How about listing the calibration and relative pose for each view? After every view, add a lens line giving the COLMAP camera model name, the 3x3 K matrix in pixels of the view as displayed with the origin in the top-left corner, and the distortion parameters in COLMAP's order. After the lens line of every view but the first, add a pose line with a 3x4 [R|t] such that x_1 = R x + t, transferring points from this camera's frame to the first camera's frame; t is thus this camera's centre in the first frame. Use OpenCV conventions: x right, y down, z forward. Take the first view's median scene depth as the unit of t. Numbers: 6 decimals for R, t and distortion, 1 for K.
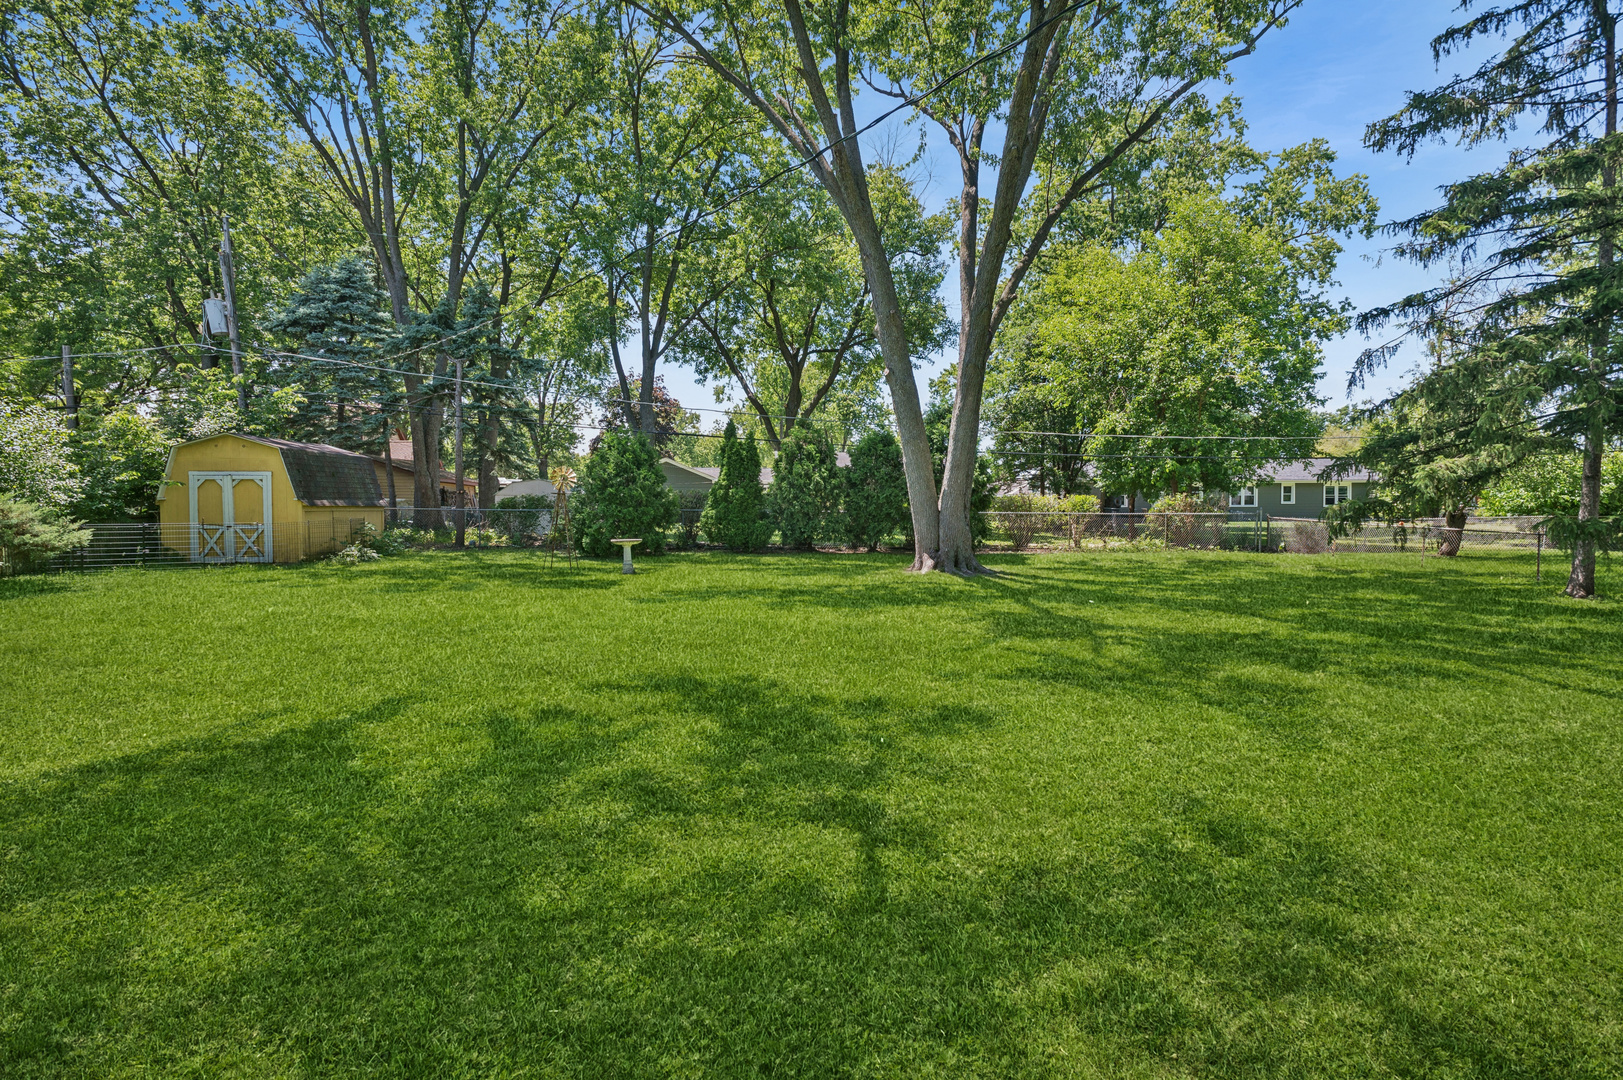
lens RADIAL K [[765.4, 0, 811.6], [0, 765.4, 525.3], [0, 0, 1]] dist [0.002980, -0.000147]
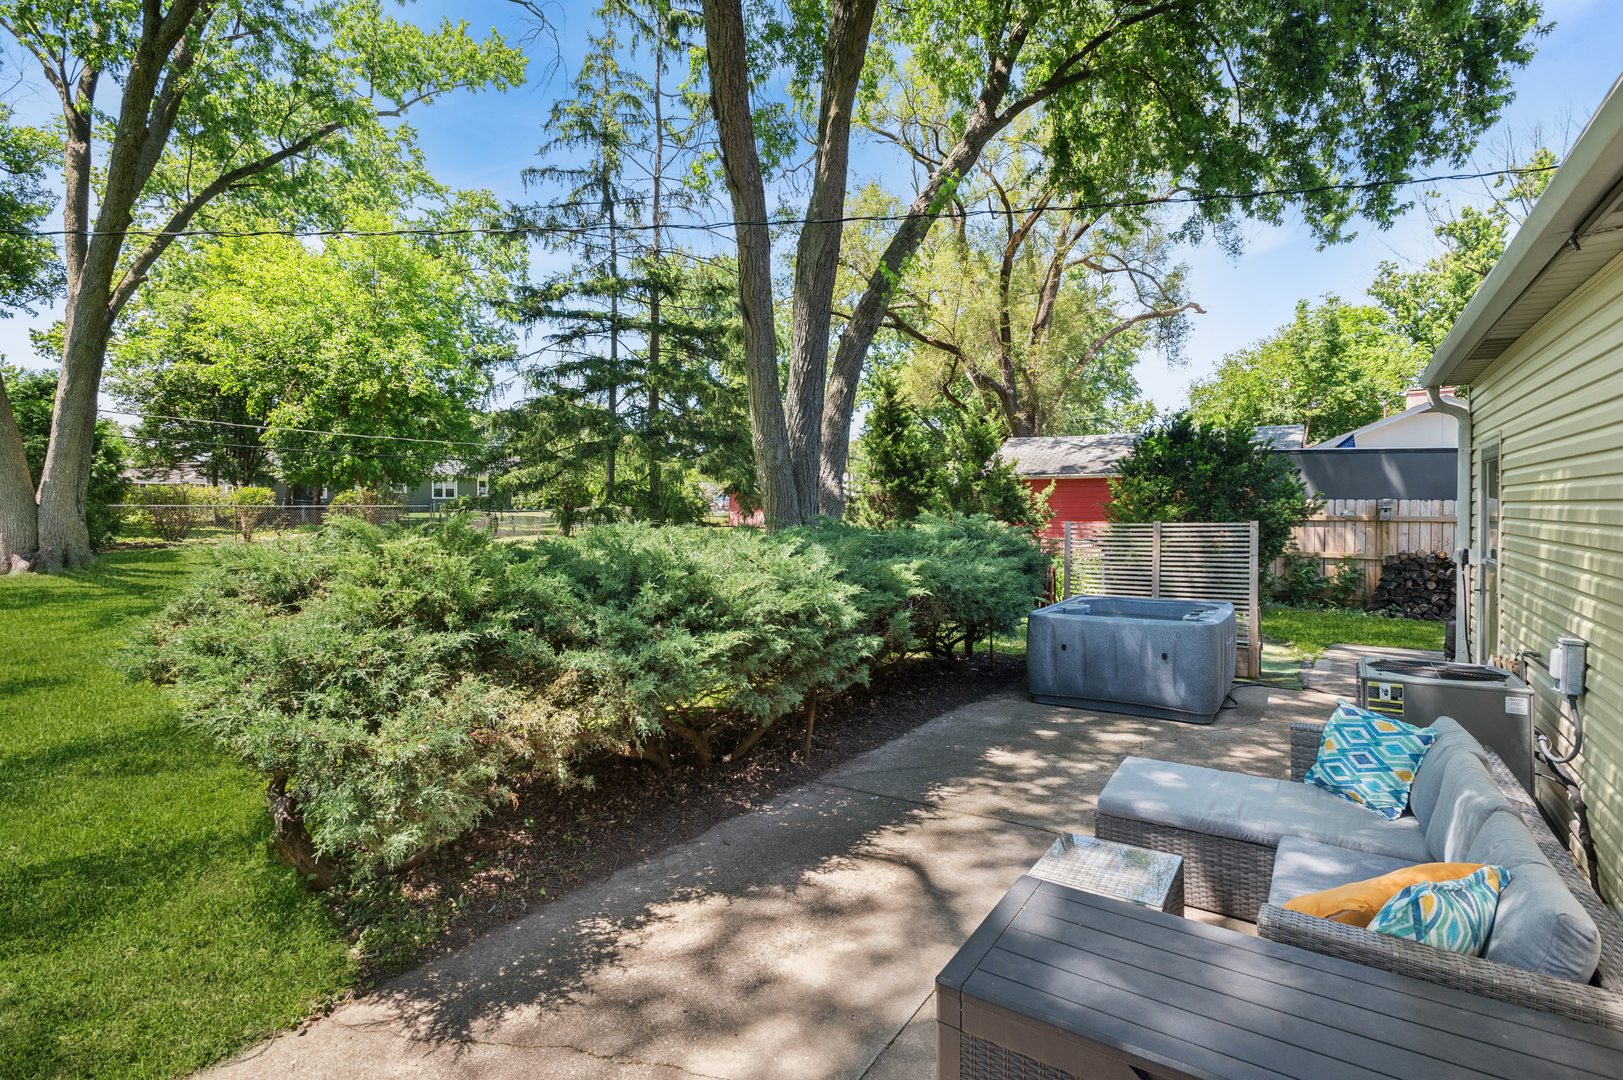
lens RADIAL K [[765.4, 0, 811.6], [0, 765.4, 525.3], [0, 0, 1]] dist [0.002980, -0.000147]
pose [[0.593003, -0.019032, 0.804975, -0.009658], [0.009094, 0.999815, 0.016939, -0.001380], [-0.805149, -0.002725, 0.593067, -0.145538]]
